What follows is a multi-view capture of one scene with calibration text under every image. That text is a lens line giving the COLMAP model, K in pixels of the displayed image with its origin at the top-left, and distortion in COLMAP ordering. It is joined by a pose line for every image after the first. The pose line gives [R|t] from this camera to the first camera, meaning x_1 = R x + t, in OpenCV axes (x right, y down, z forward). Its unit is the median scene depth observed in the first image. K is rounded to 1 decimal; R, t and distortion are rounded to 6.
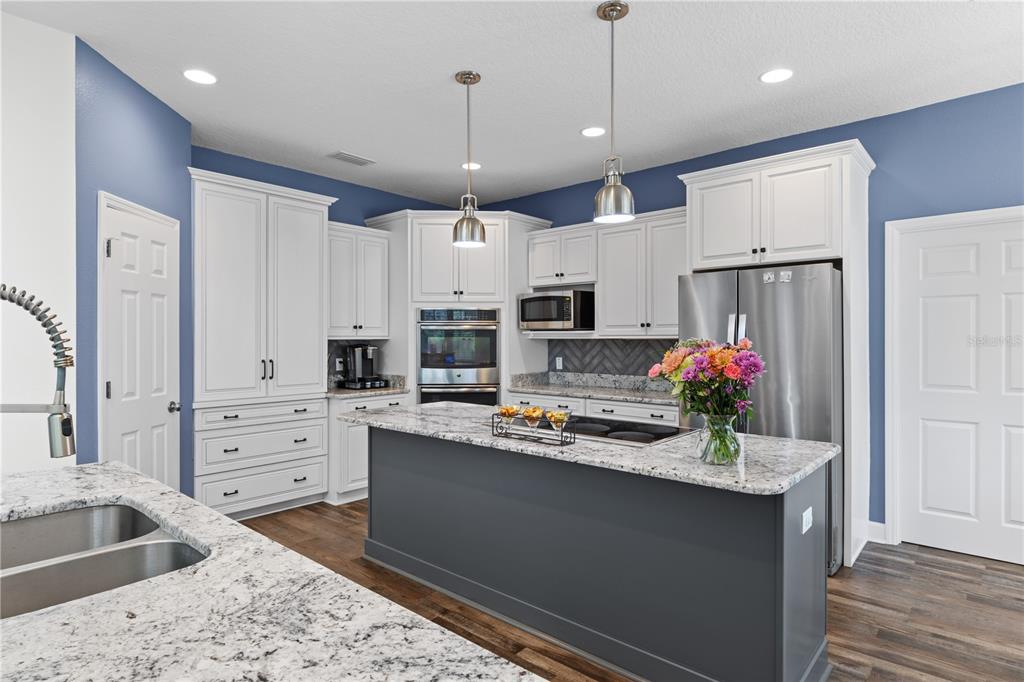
lens RADIAL K [[551.5, 0, 512.0], [0, 551.5, 341.0], [0, 0, 1]] dist [0.001693, -0.000041]
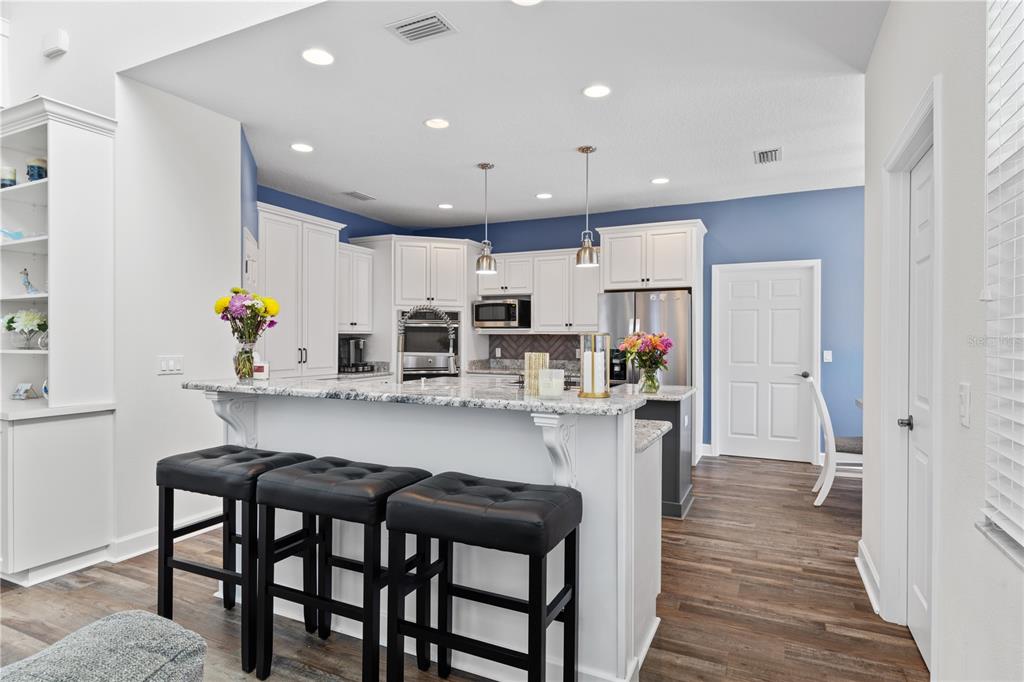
lens RADIAL K [[551.5, 0, 512.0], [0, 551.5, 341.0], [0, 0, 1]] dist [0.001693, -0.000041]
pose [[0.962373, 0.003590, 0.271708, -0.279765], [-0.003771, 0.999993, 0.000142, 0.013427], [-0.271705, -0.001162, 0.962380, -0.345185]]
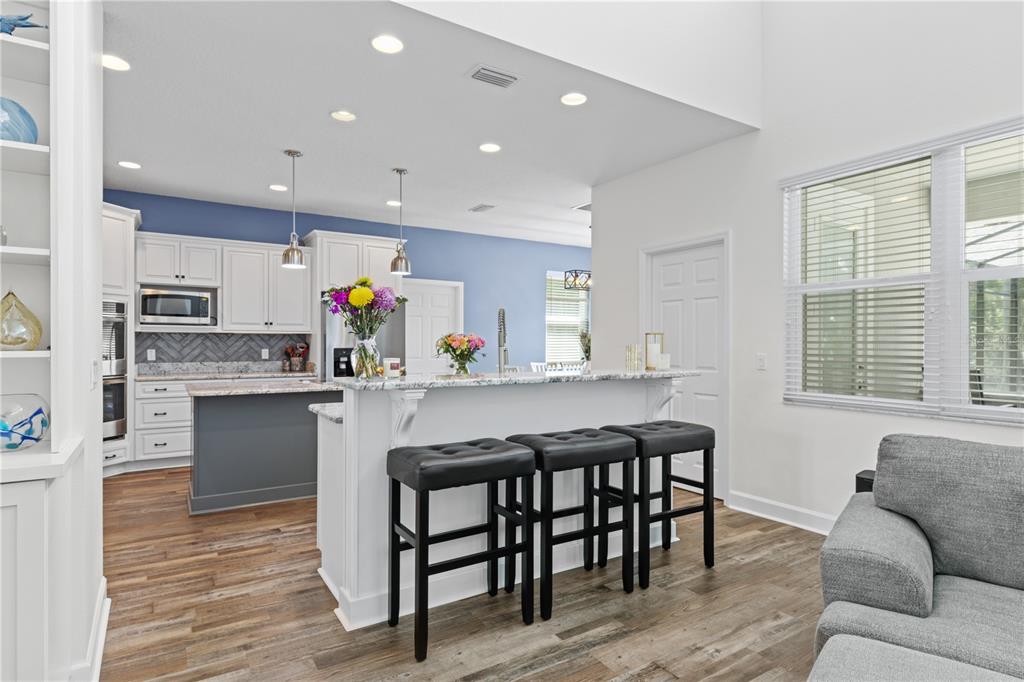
lens RADIAL K [[551.5, 0, 512.0], [0, 551.5, 341.0], [0, 0, 1]] dist [0.001693, -0.000041]
pose [[0.279920, 0.006894, 0.959999, -0.856695], [-0.000706, 0.999975, -0.006975, 0.022613], [-0.960023, 0.001274, 0.279918, 0.013354]]
